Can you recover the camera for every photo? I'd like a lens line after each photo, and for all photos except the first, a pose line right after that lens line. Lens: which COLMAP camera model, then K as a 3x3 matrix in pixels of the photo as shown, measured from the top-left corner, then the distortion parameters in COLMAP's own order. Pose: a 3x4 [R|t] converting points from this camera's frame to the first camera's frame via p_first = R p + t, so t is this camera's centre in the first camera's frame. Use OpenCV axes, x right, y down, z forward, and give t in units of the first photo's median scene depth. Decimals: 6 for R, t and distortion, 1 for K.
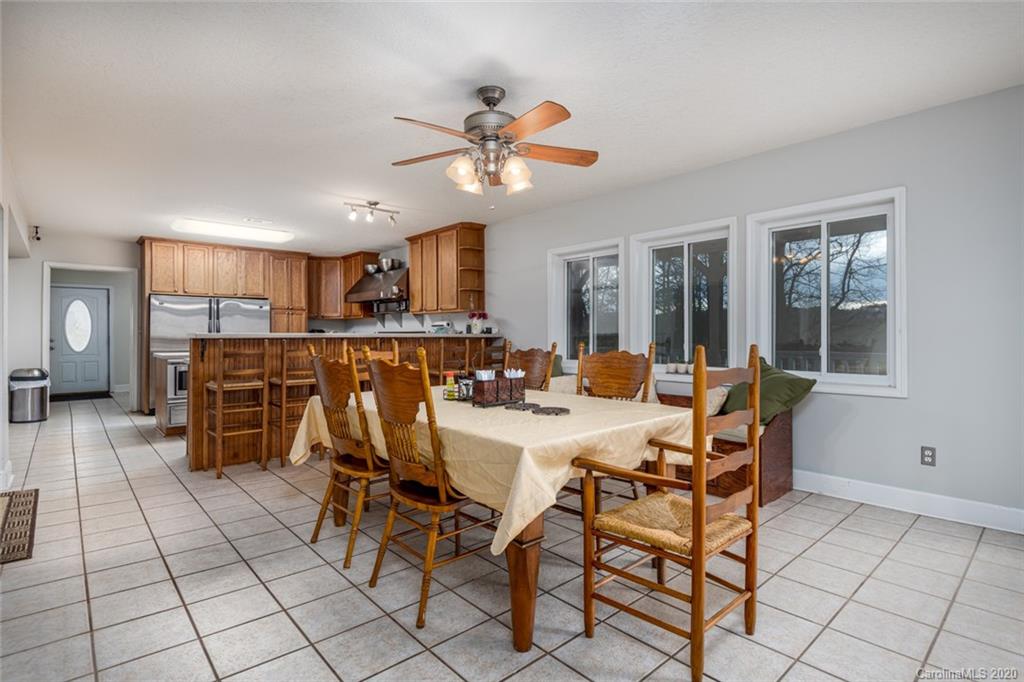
lens RADIAL K [[497.1, 0, 501.2], [0, 497.1, 338.0], [0, 0, 1]] dist [0.026916, -0.000387]
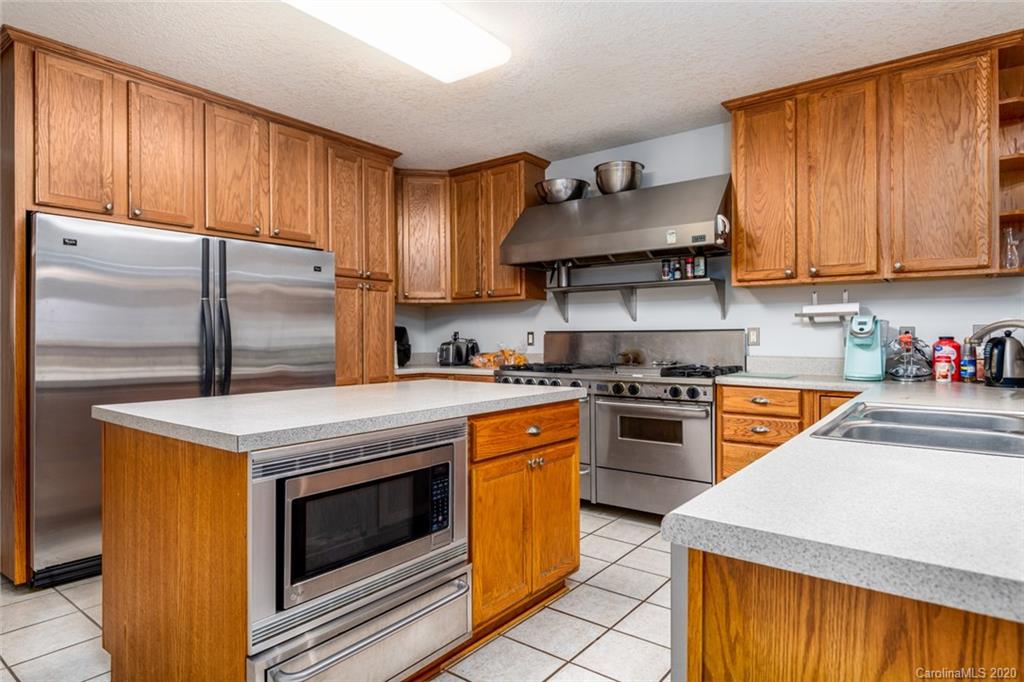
lens RADIAL K [[574.3, 0, 513.7], [0, 574.3, 343.9], [0, 0, 1]] dist [0.002687, 0.000567]
pose [[0.979092, -0.007239, 0.203291, -0.443511], [0.006346, 0.999967, 0.005045, -0.002243], [-0.203321, -0.003649, 0.979105, 0.541674]]
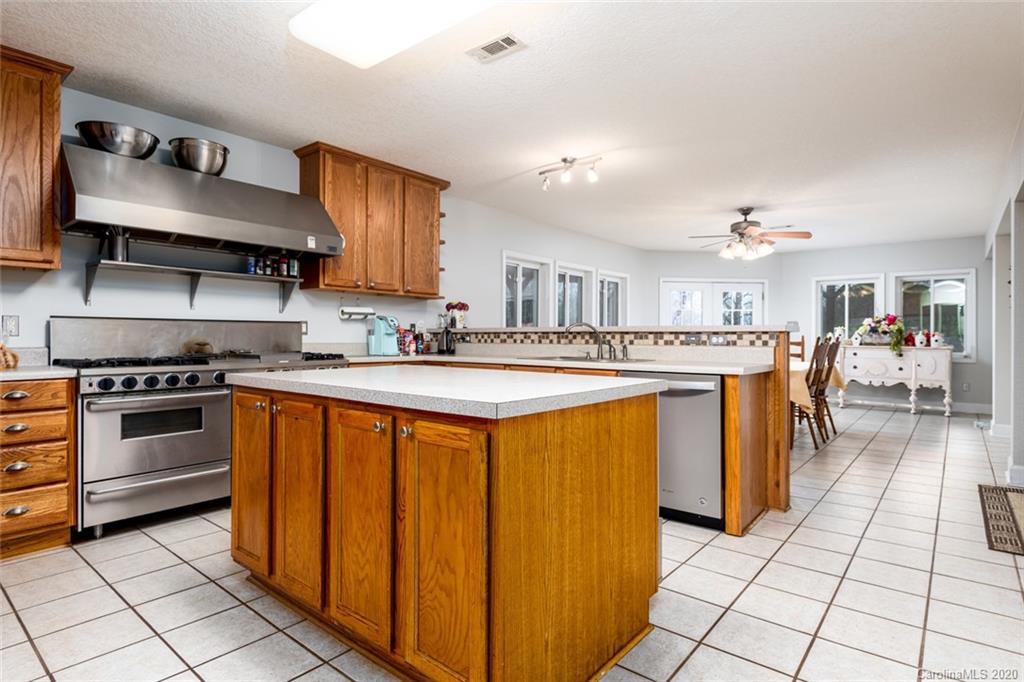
lens RADIAL K [[532.7, 0, 507.0], [0, 532.7, 337.8], [0, 0, 1]] dist [0.027708, -0.018941]
pose [[-0.154645, -0.007310, 0.987943, -0.759683], [0.000378, 0.999972, 0.007459, 0.001967], [-0.987970, 0.001527, -0.154638, 0.865126]]
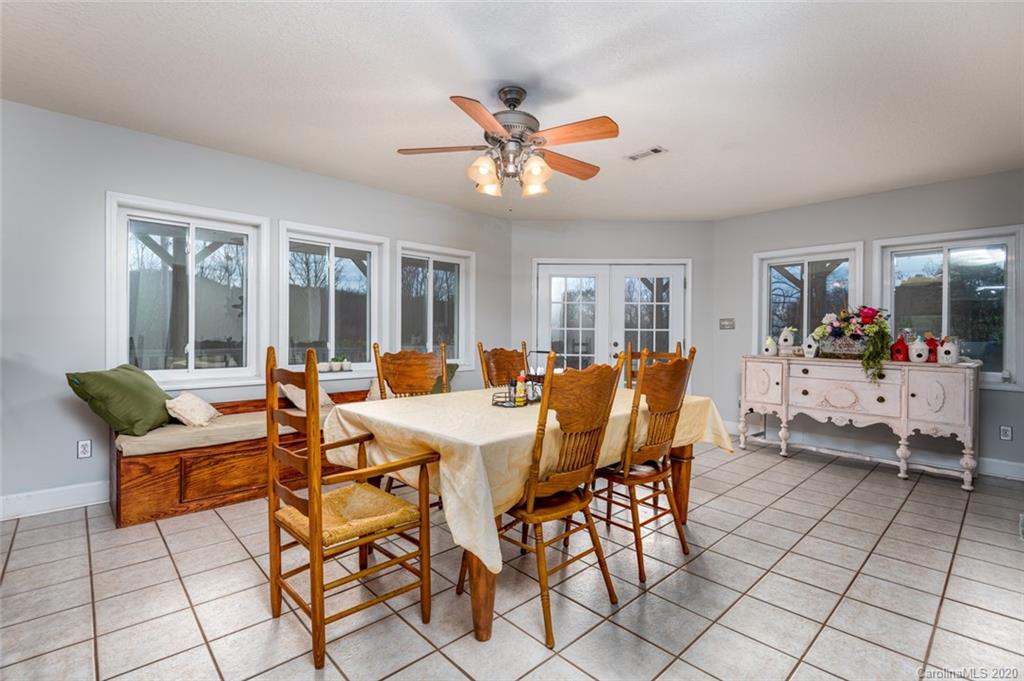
lens RADIAL K [[465.4, 0, 514.8], [0, 465.4, 330.3], [0, 0, 1]] dist [0.012537, -0.000009]
pose [[-0.064874, -0.010902, 0.997834, -0.262043], [-0.005777, 0.999928, 0.010549, -0.015205], [-0.997877, -0.005080, -0.064932, 0.296847]]
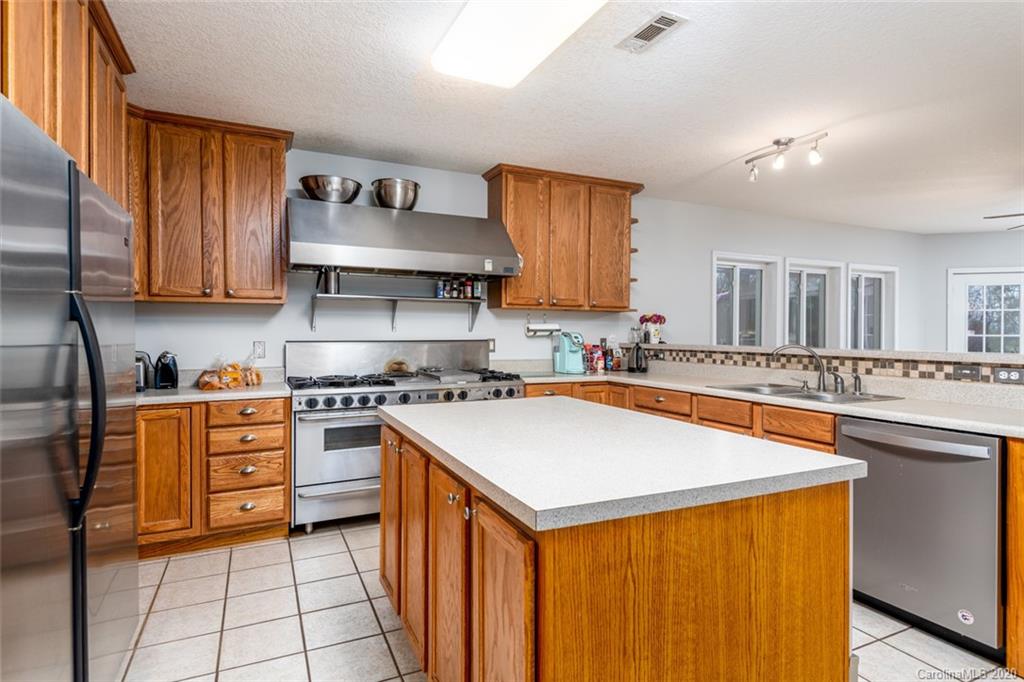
lens RADIAL K [[532.7, 0, 507.2], [0, 532.7, 338.1], [0, 0, 1]] dist [0.027708, -0.018941]
pose [[0.273660, -0.012770, 0.961742, -0.718369], [0.003799, 0.999918, 0.012196, -0.020887], [-0.961819, 0.000316, 0.273686, 0.811360]]
